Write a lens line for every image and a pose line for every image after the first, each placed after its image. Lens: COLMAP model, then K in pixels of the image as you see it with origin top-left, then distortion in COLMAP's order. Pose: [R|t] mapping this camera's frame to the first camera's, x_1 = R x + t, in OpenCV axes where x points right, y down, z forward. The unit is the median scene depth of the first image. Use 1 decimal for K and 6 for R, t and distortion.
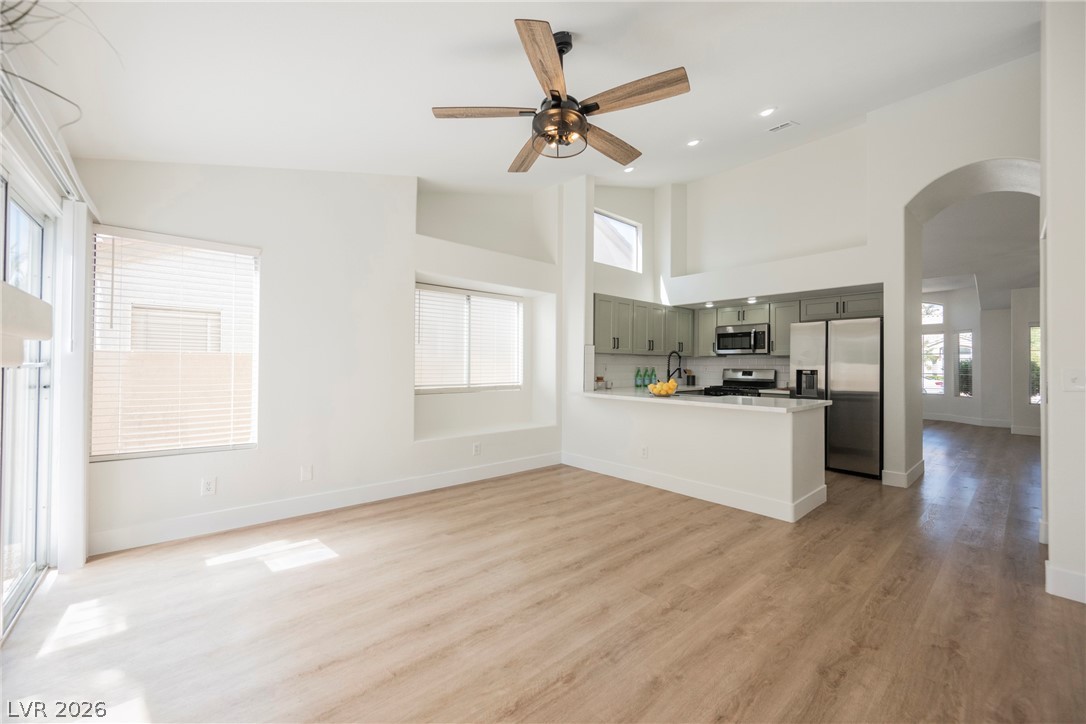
lens RADIAL K [[420.6, 0, 543.2], [0, 420.6, 363.1], [0, 0, 1]] dist [-0.002320, -0.000782]
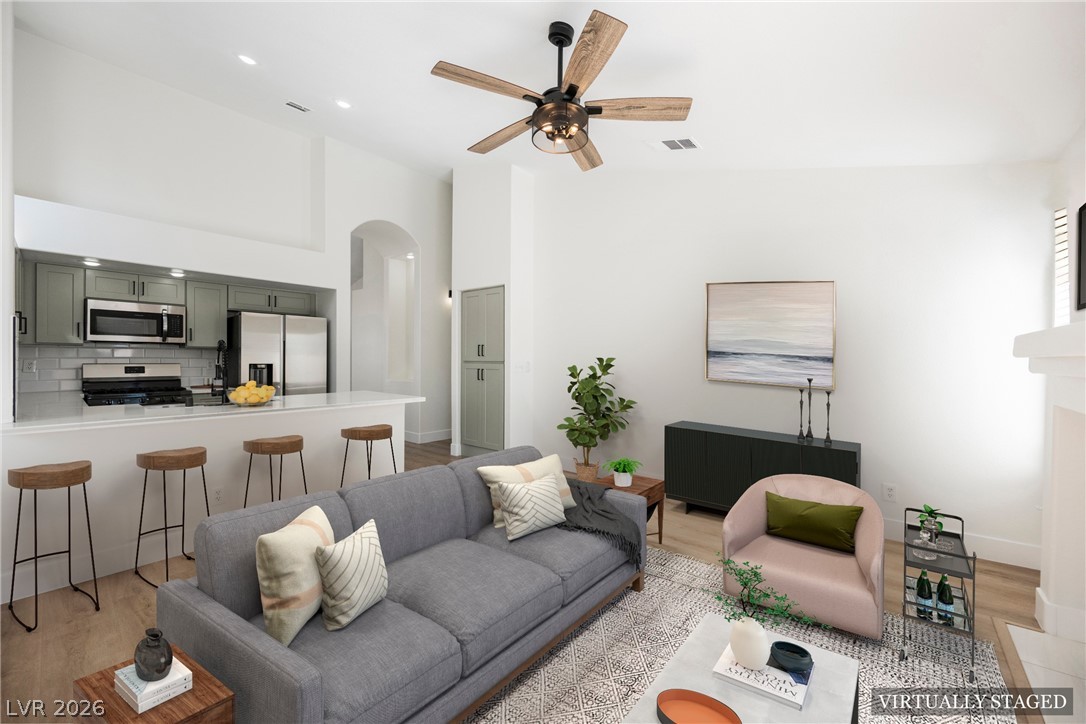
lens RADIAL K [[420.6, 0, 547.3], [0, 420.6, 359.6], [0, 0, 1]] dist [-0.002320, -0.000782]
pose [[-0.157008, -0.013518, 0.987505, -0.393346], [-0.013220, 0.999846, 0.011585, -0.012124], [-0.987509, -0.011236, -0.157163, 0.506047]]
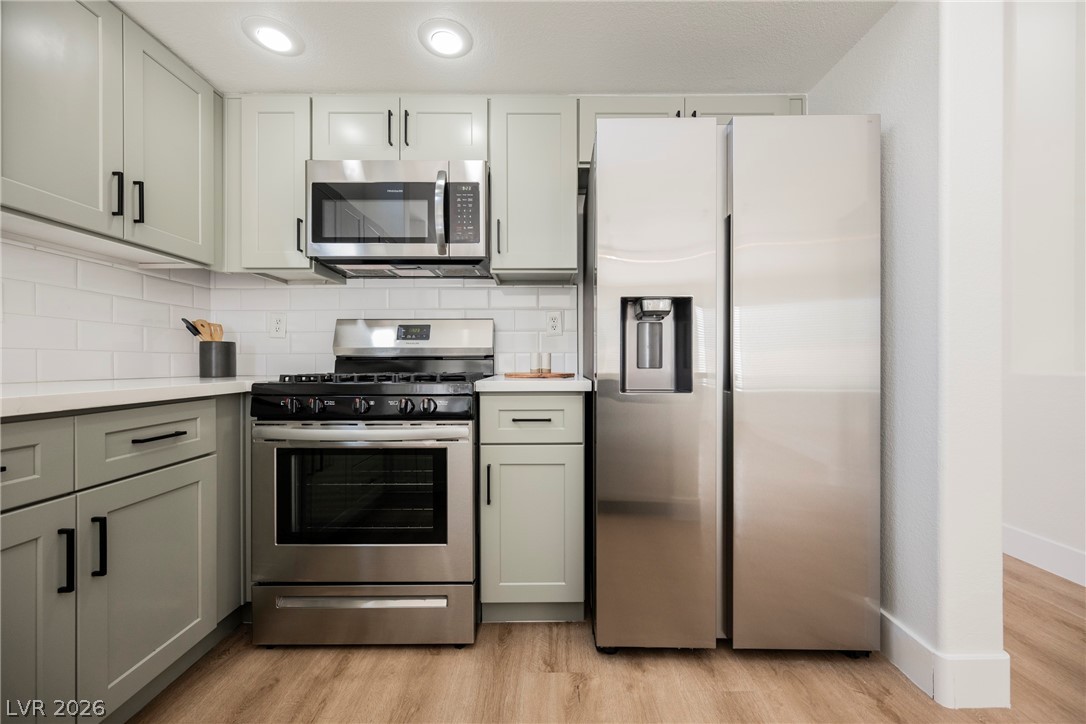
lens RADIAL K [[420.6, 0, 543.7], [0, 420.6, 364.7], [0, 0, 1]] dist [-0.002320, -0.000782]
pose [[0.650632, -0.012927, 0.759283, 0.370170], [0.002488, 0.999886, 0.014891, 0.053821], [-0.759389, -0.007799, 0.650590, 0.863259]]
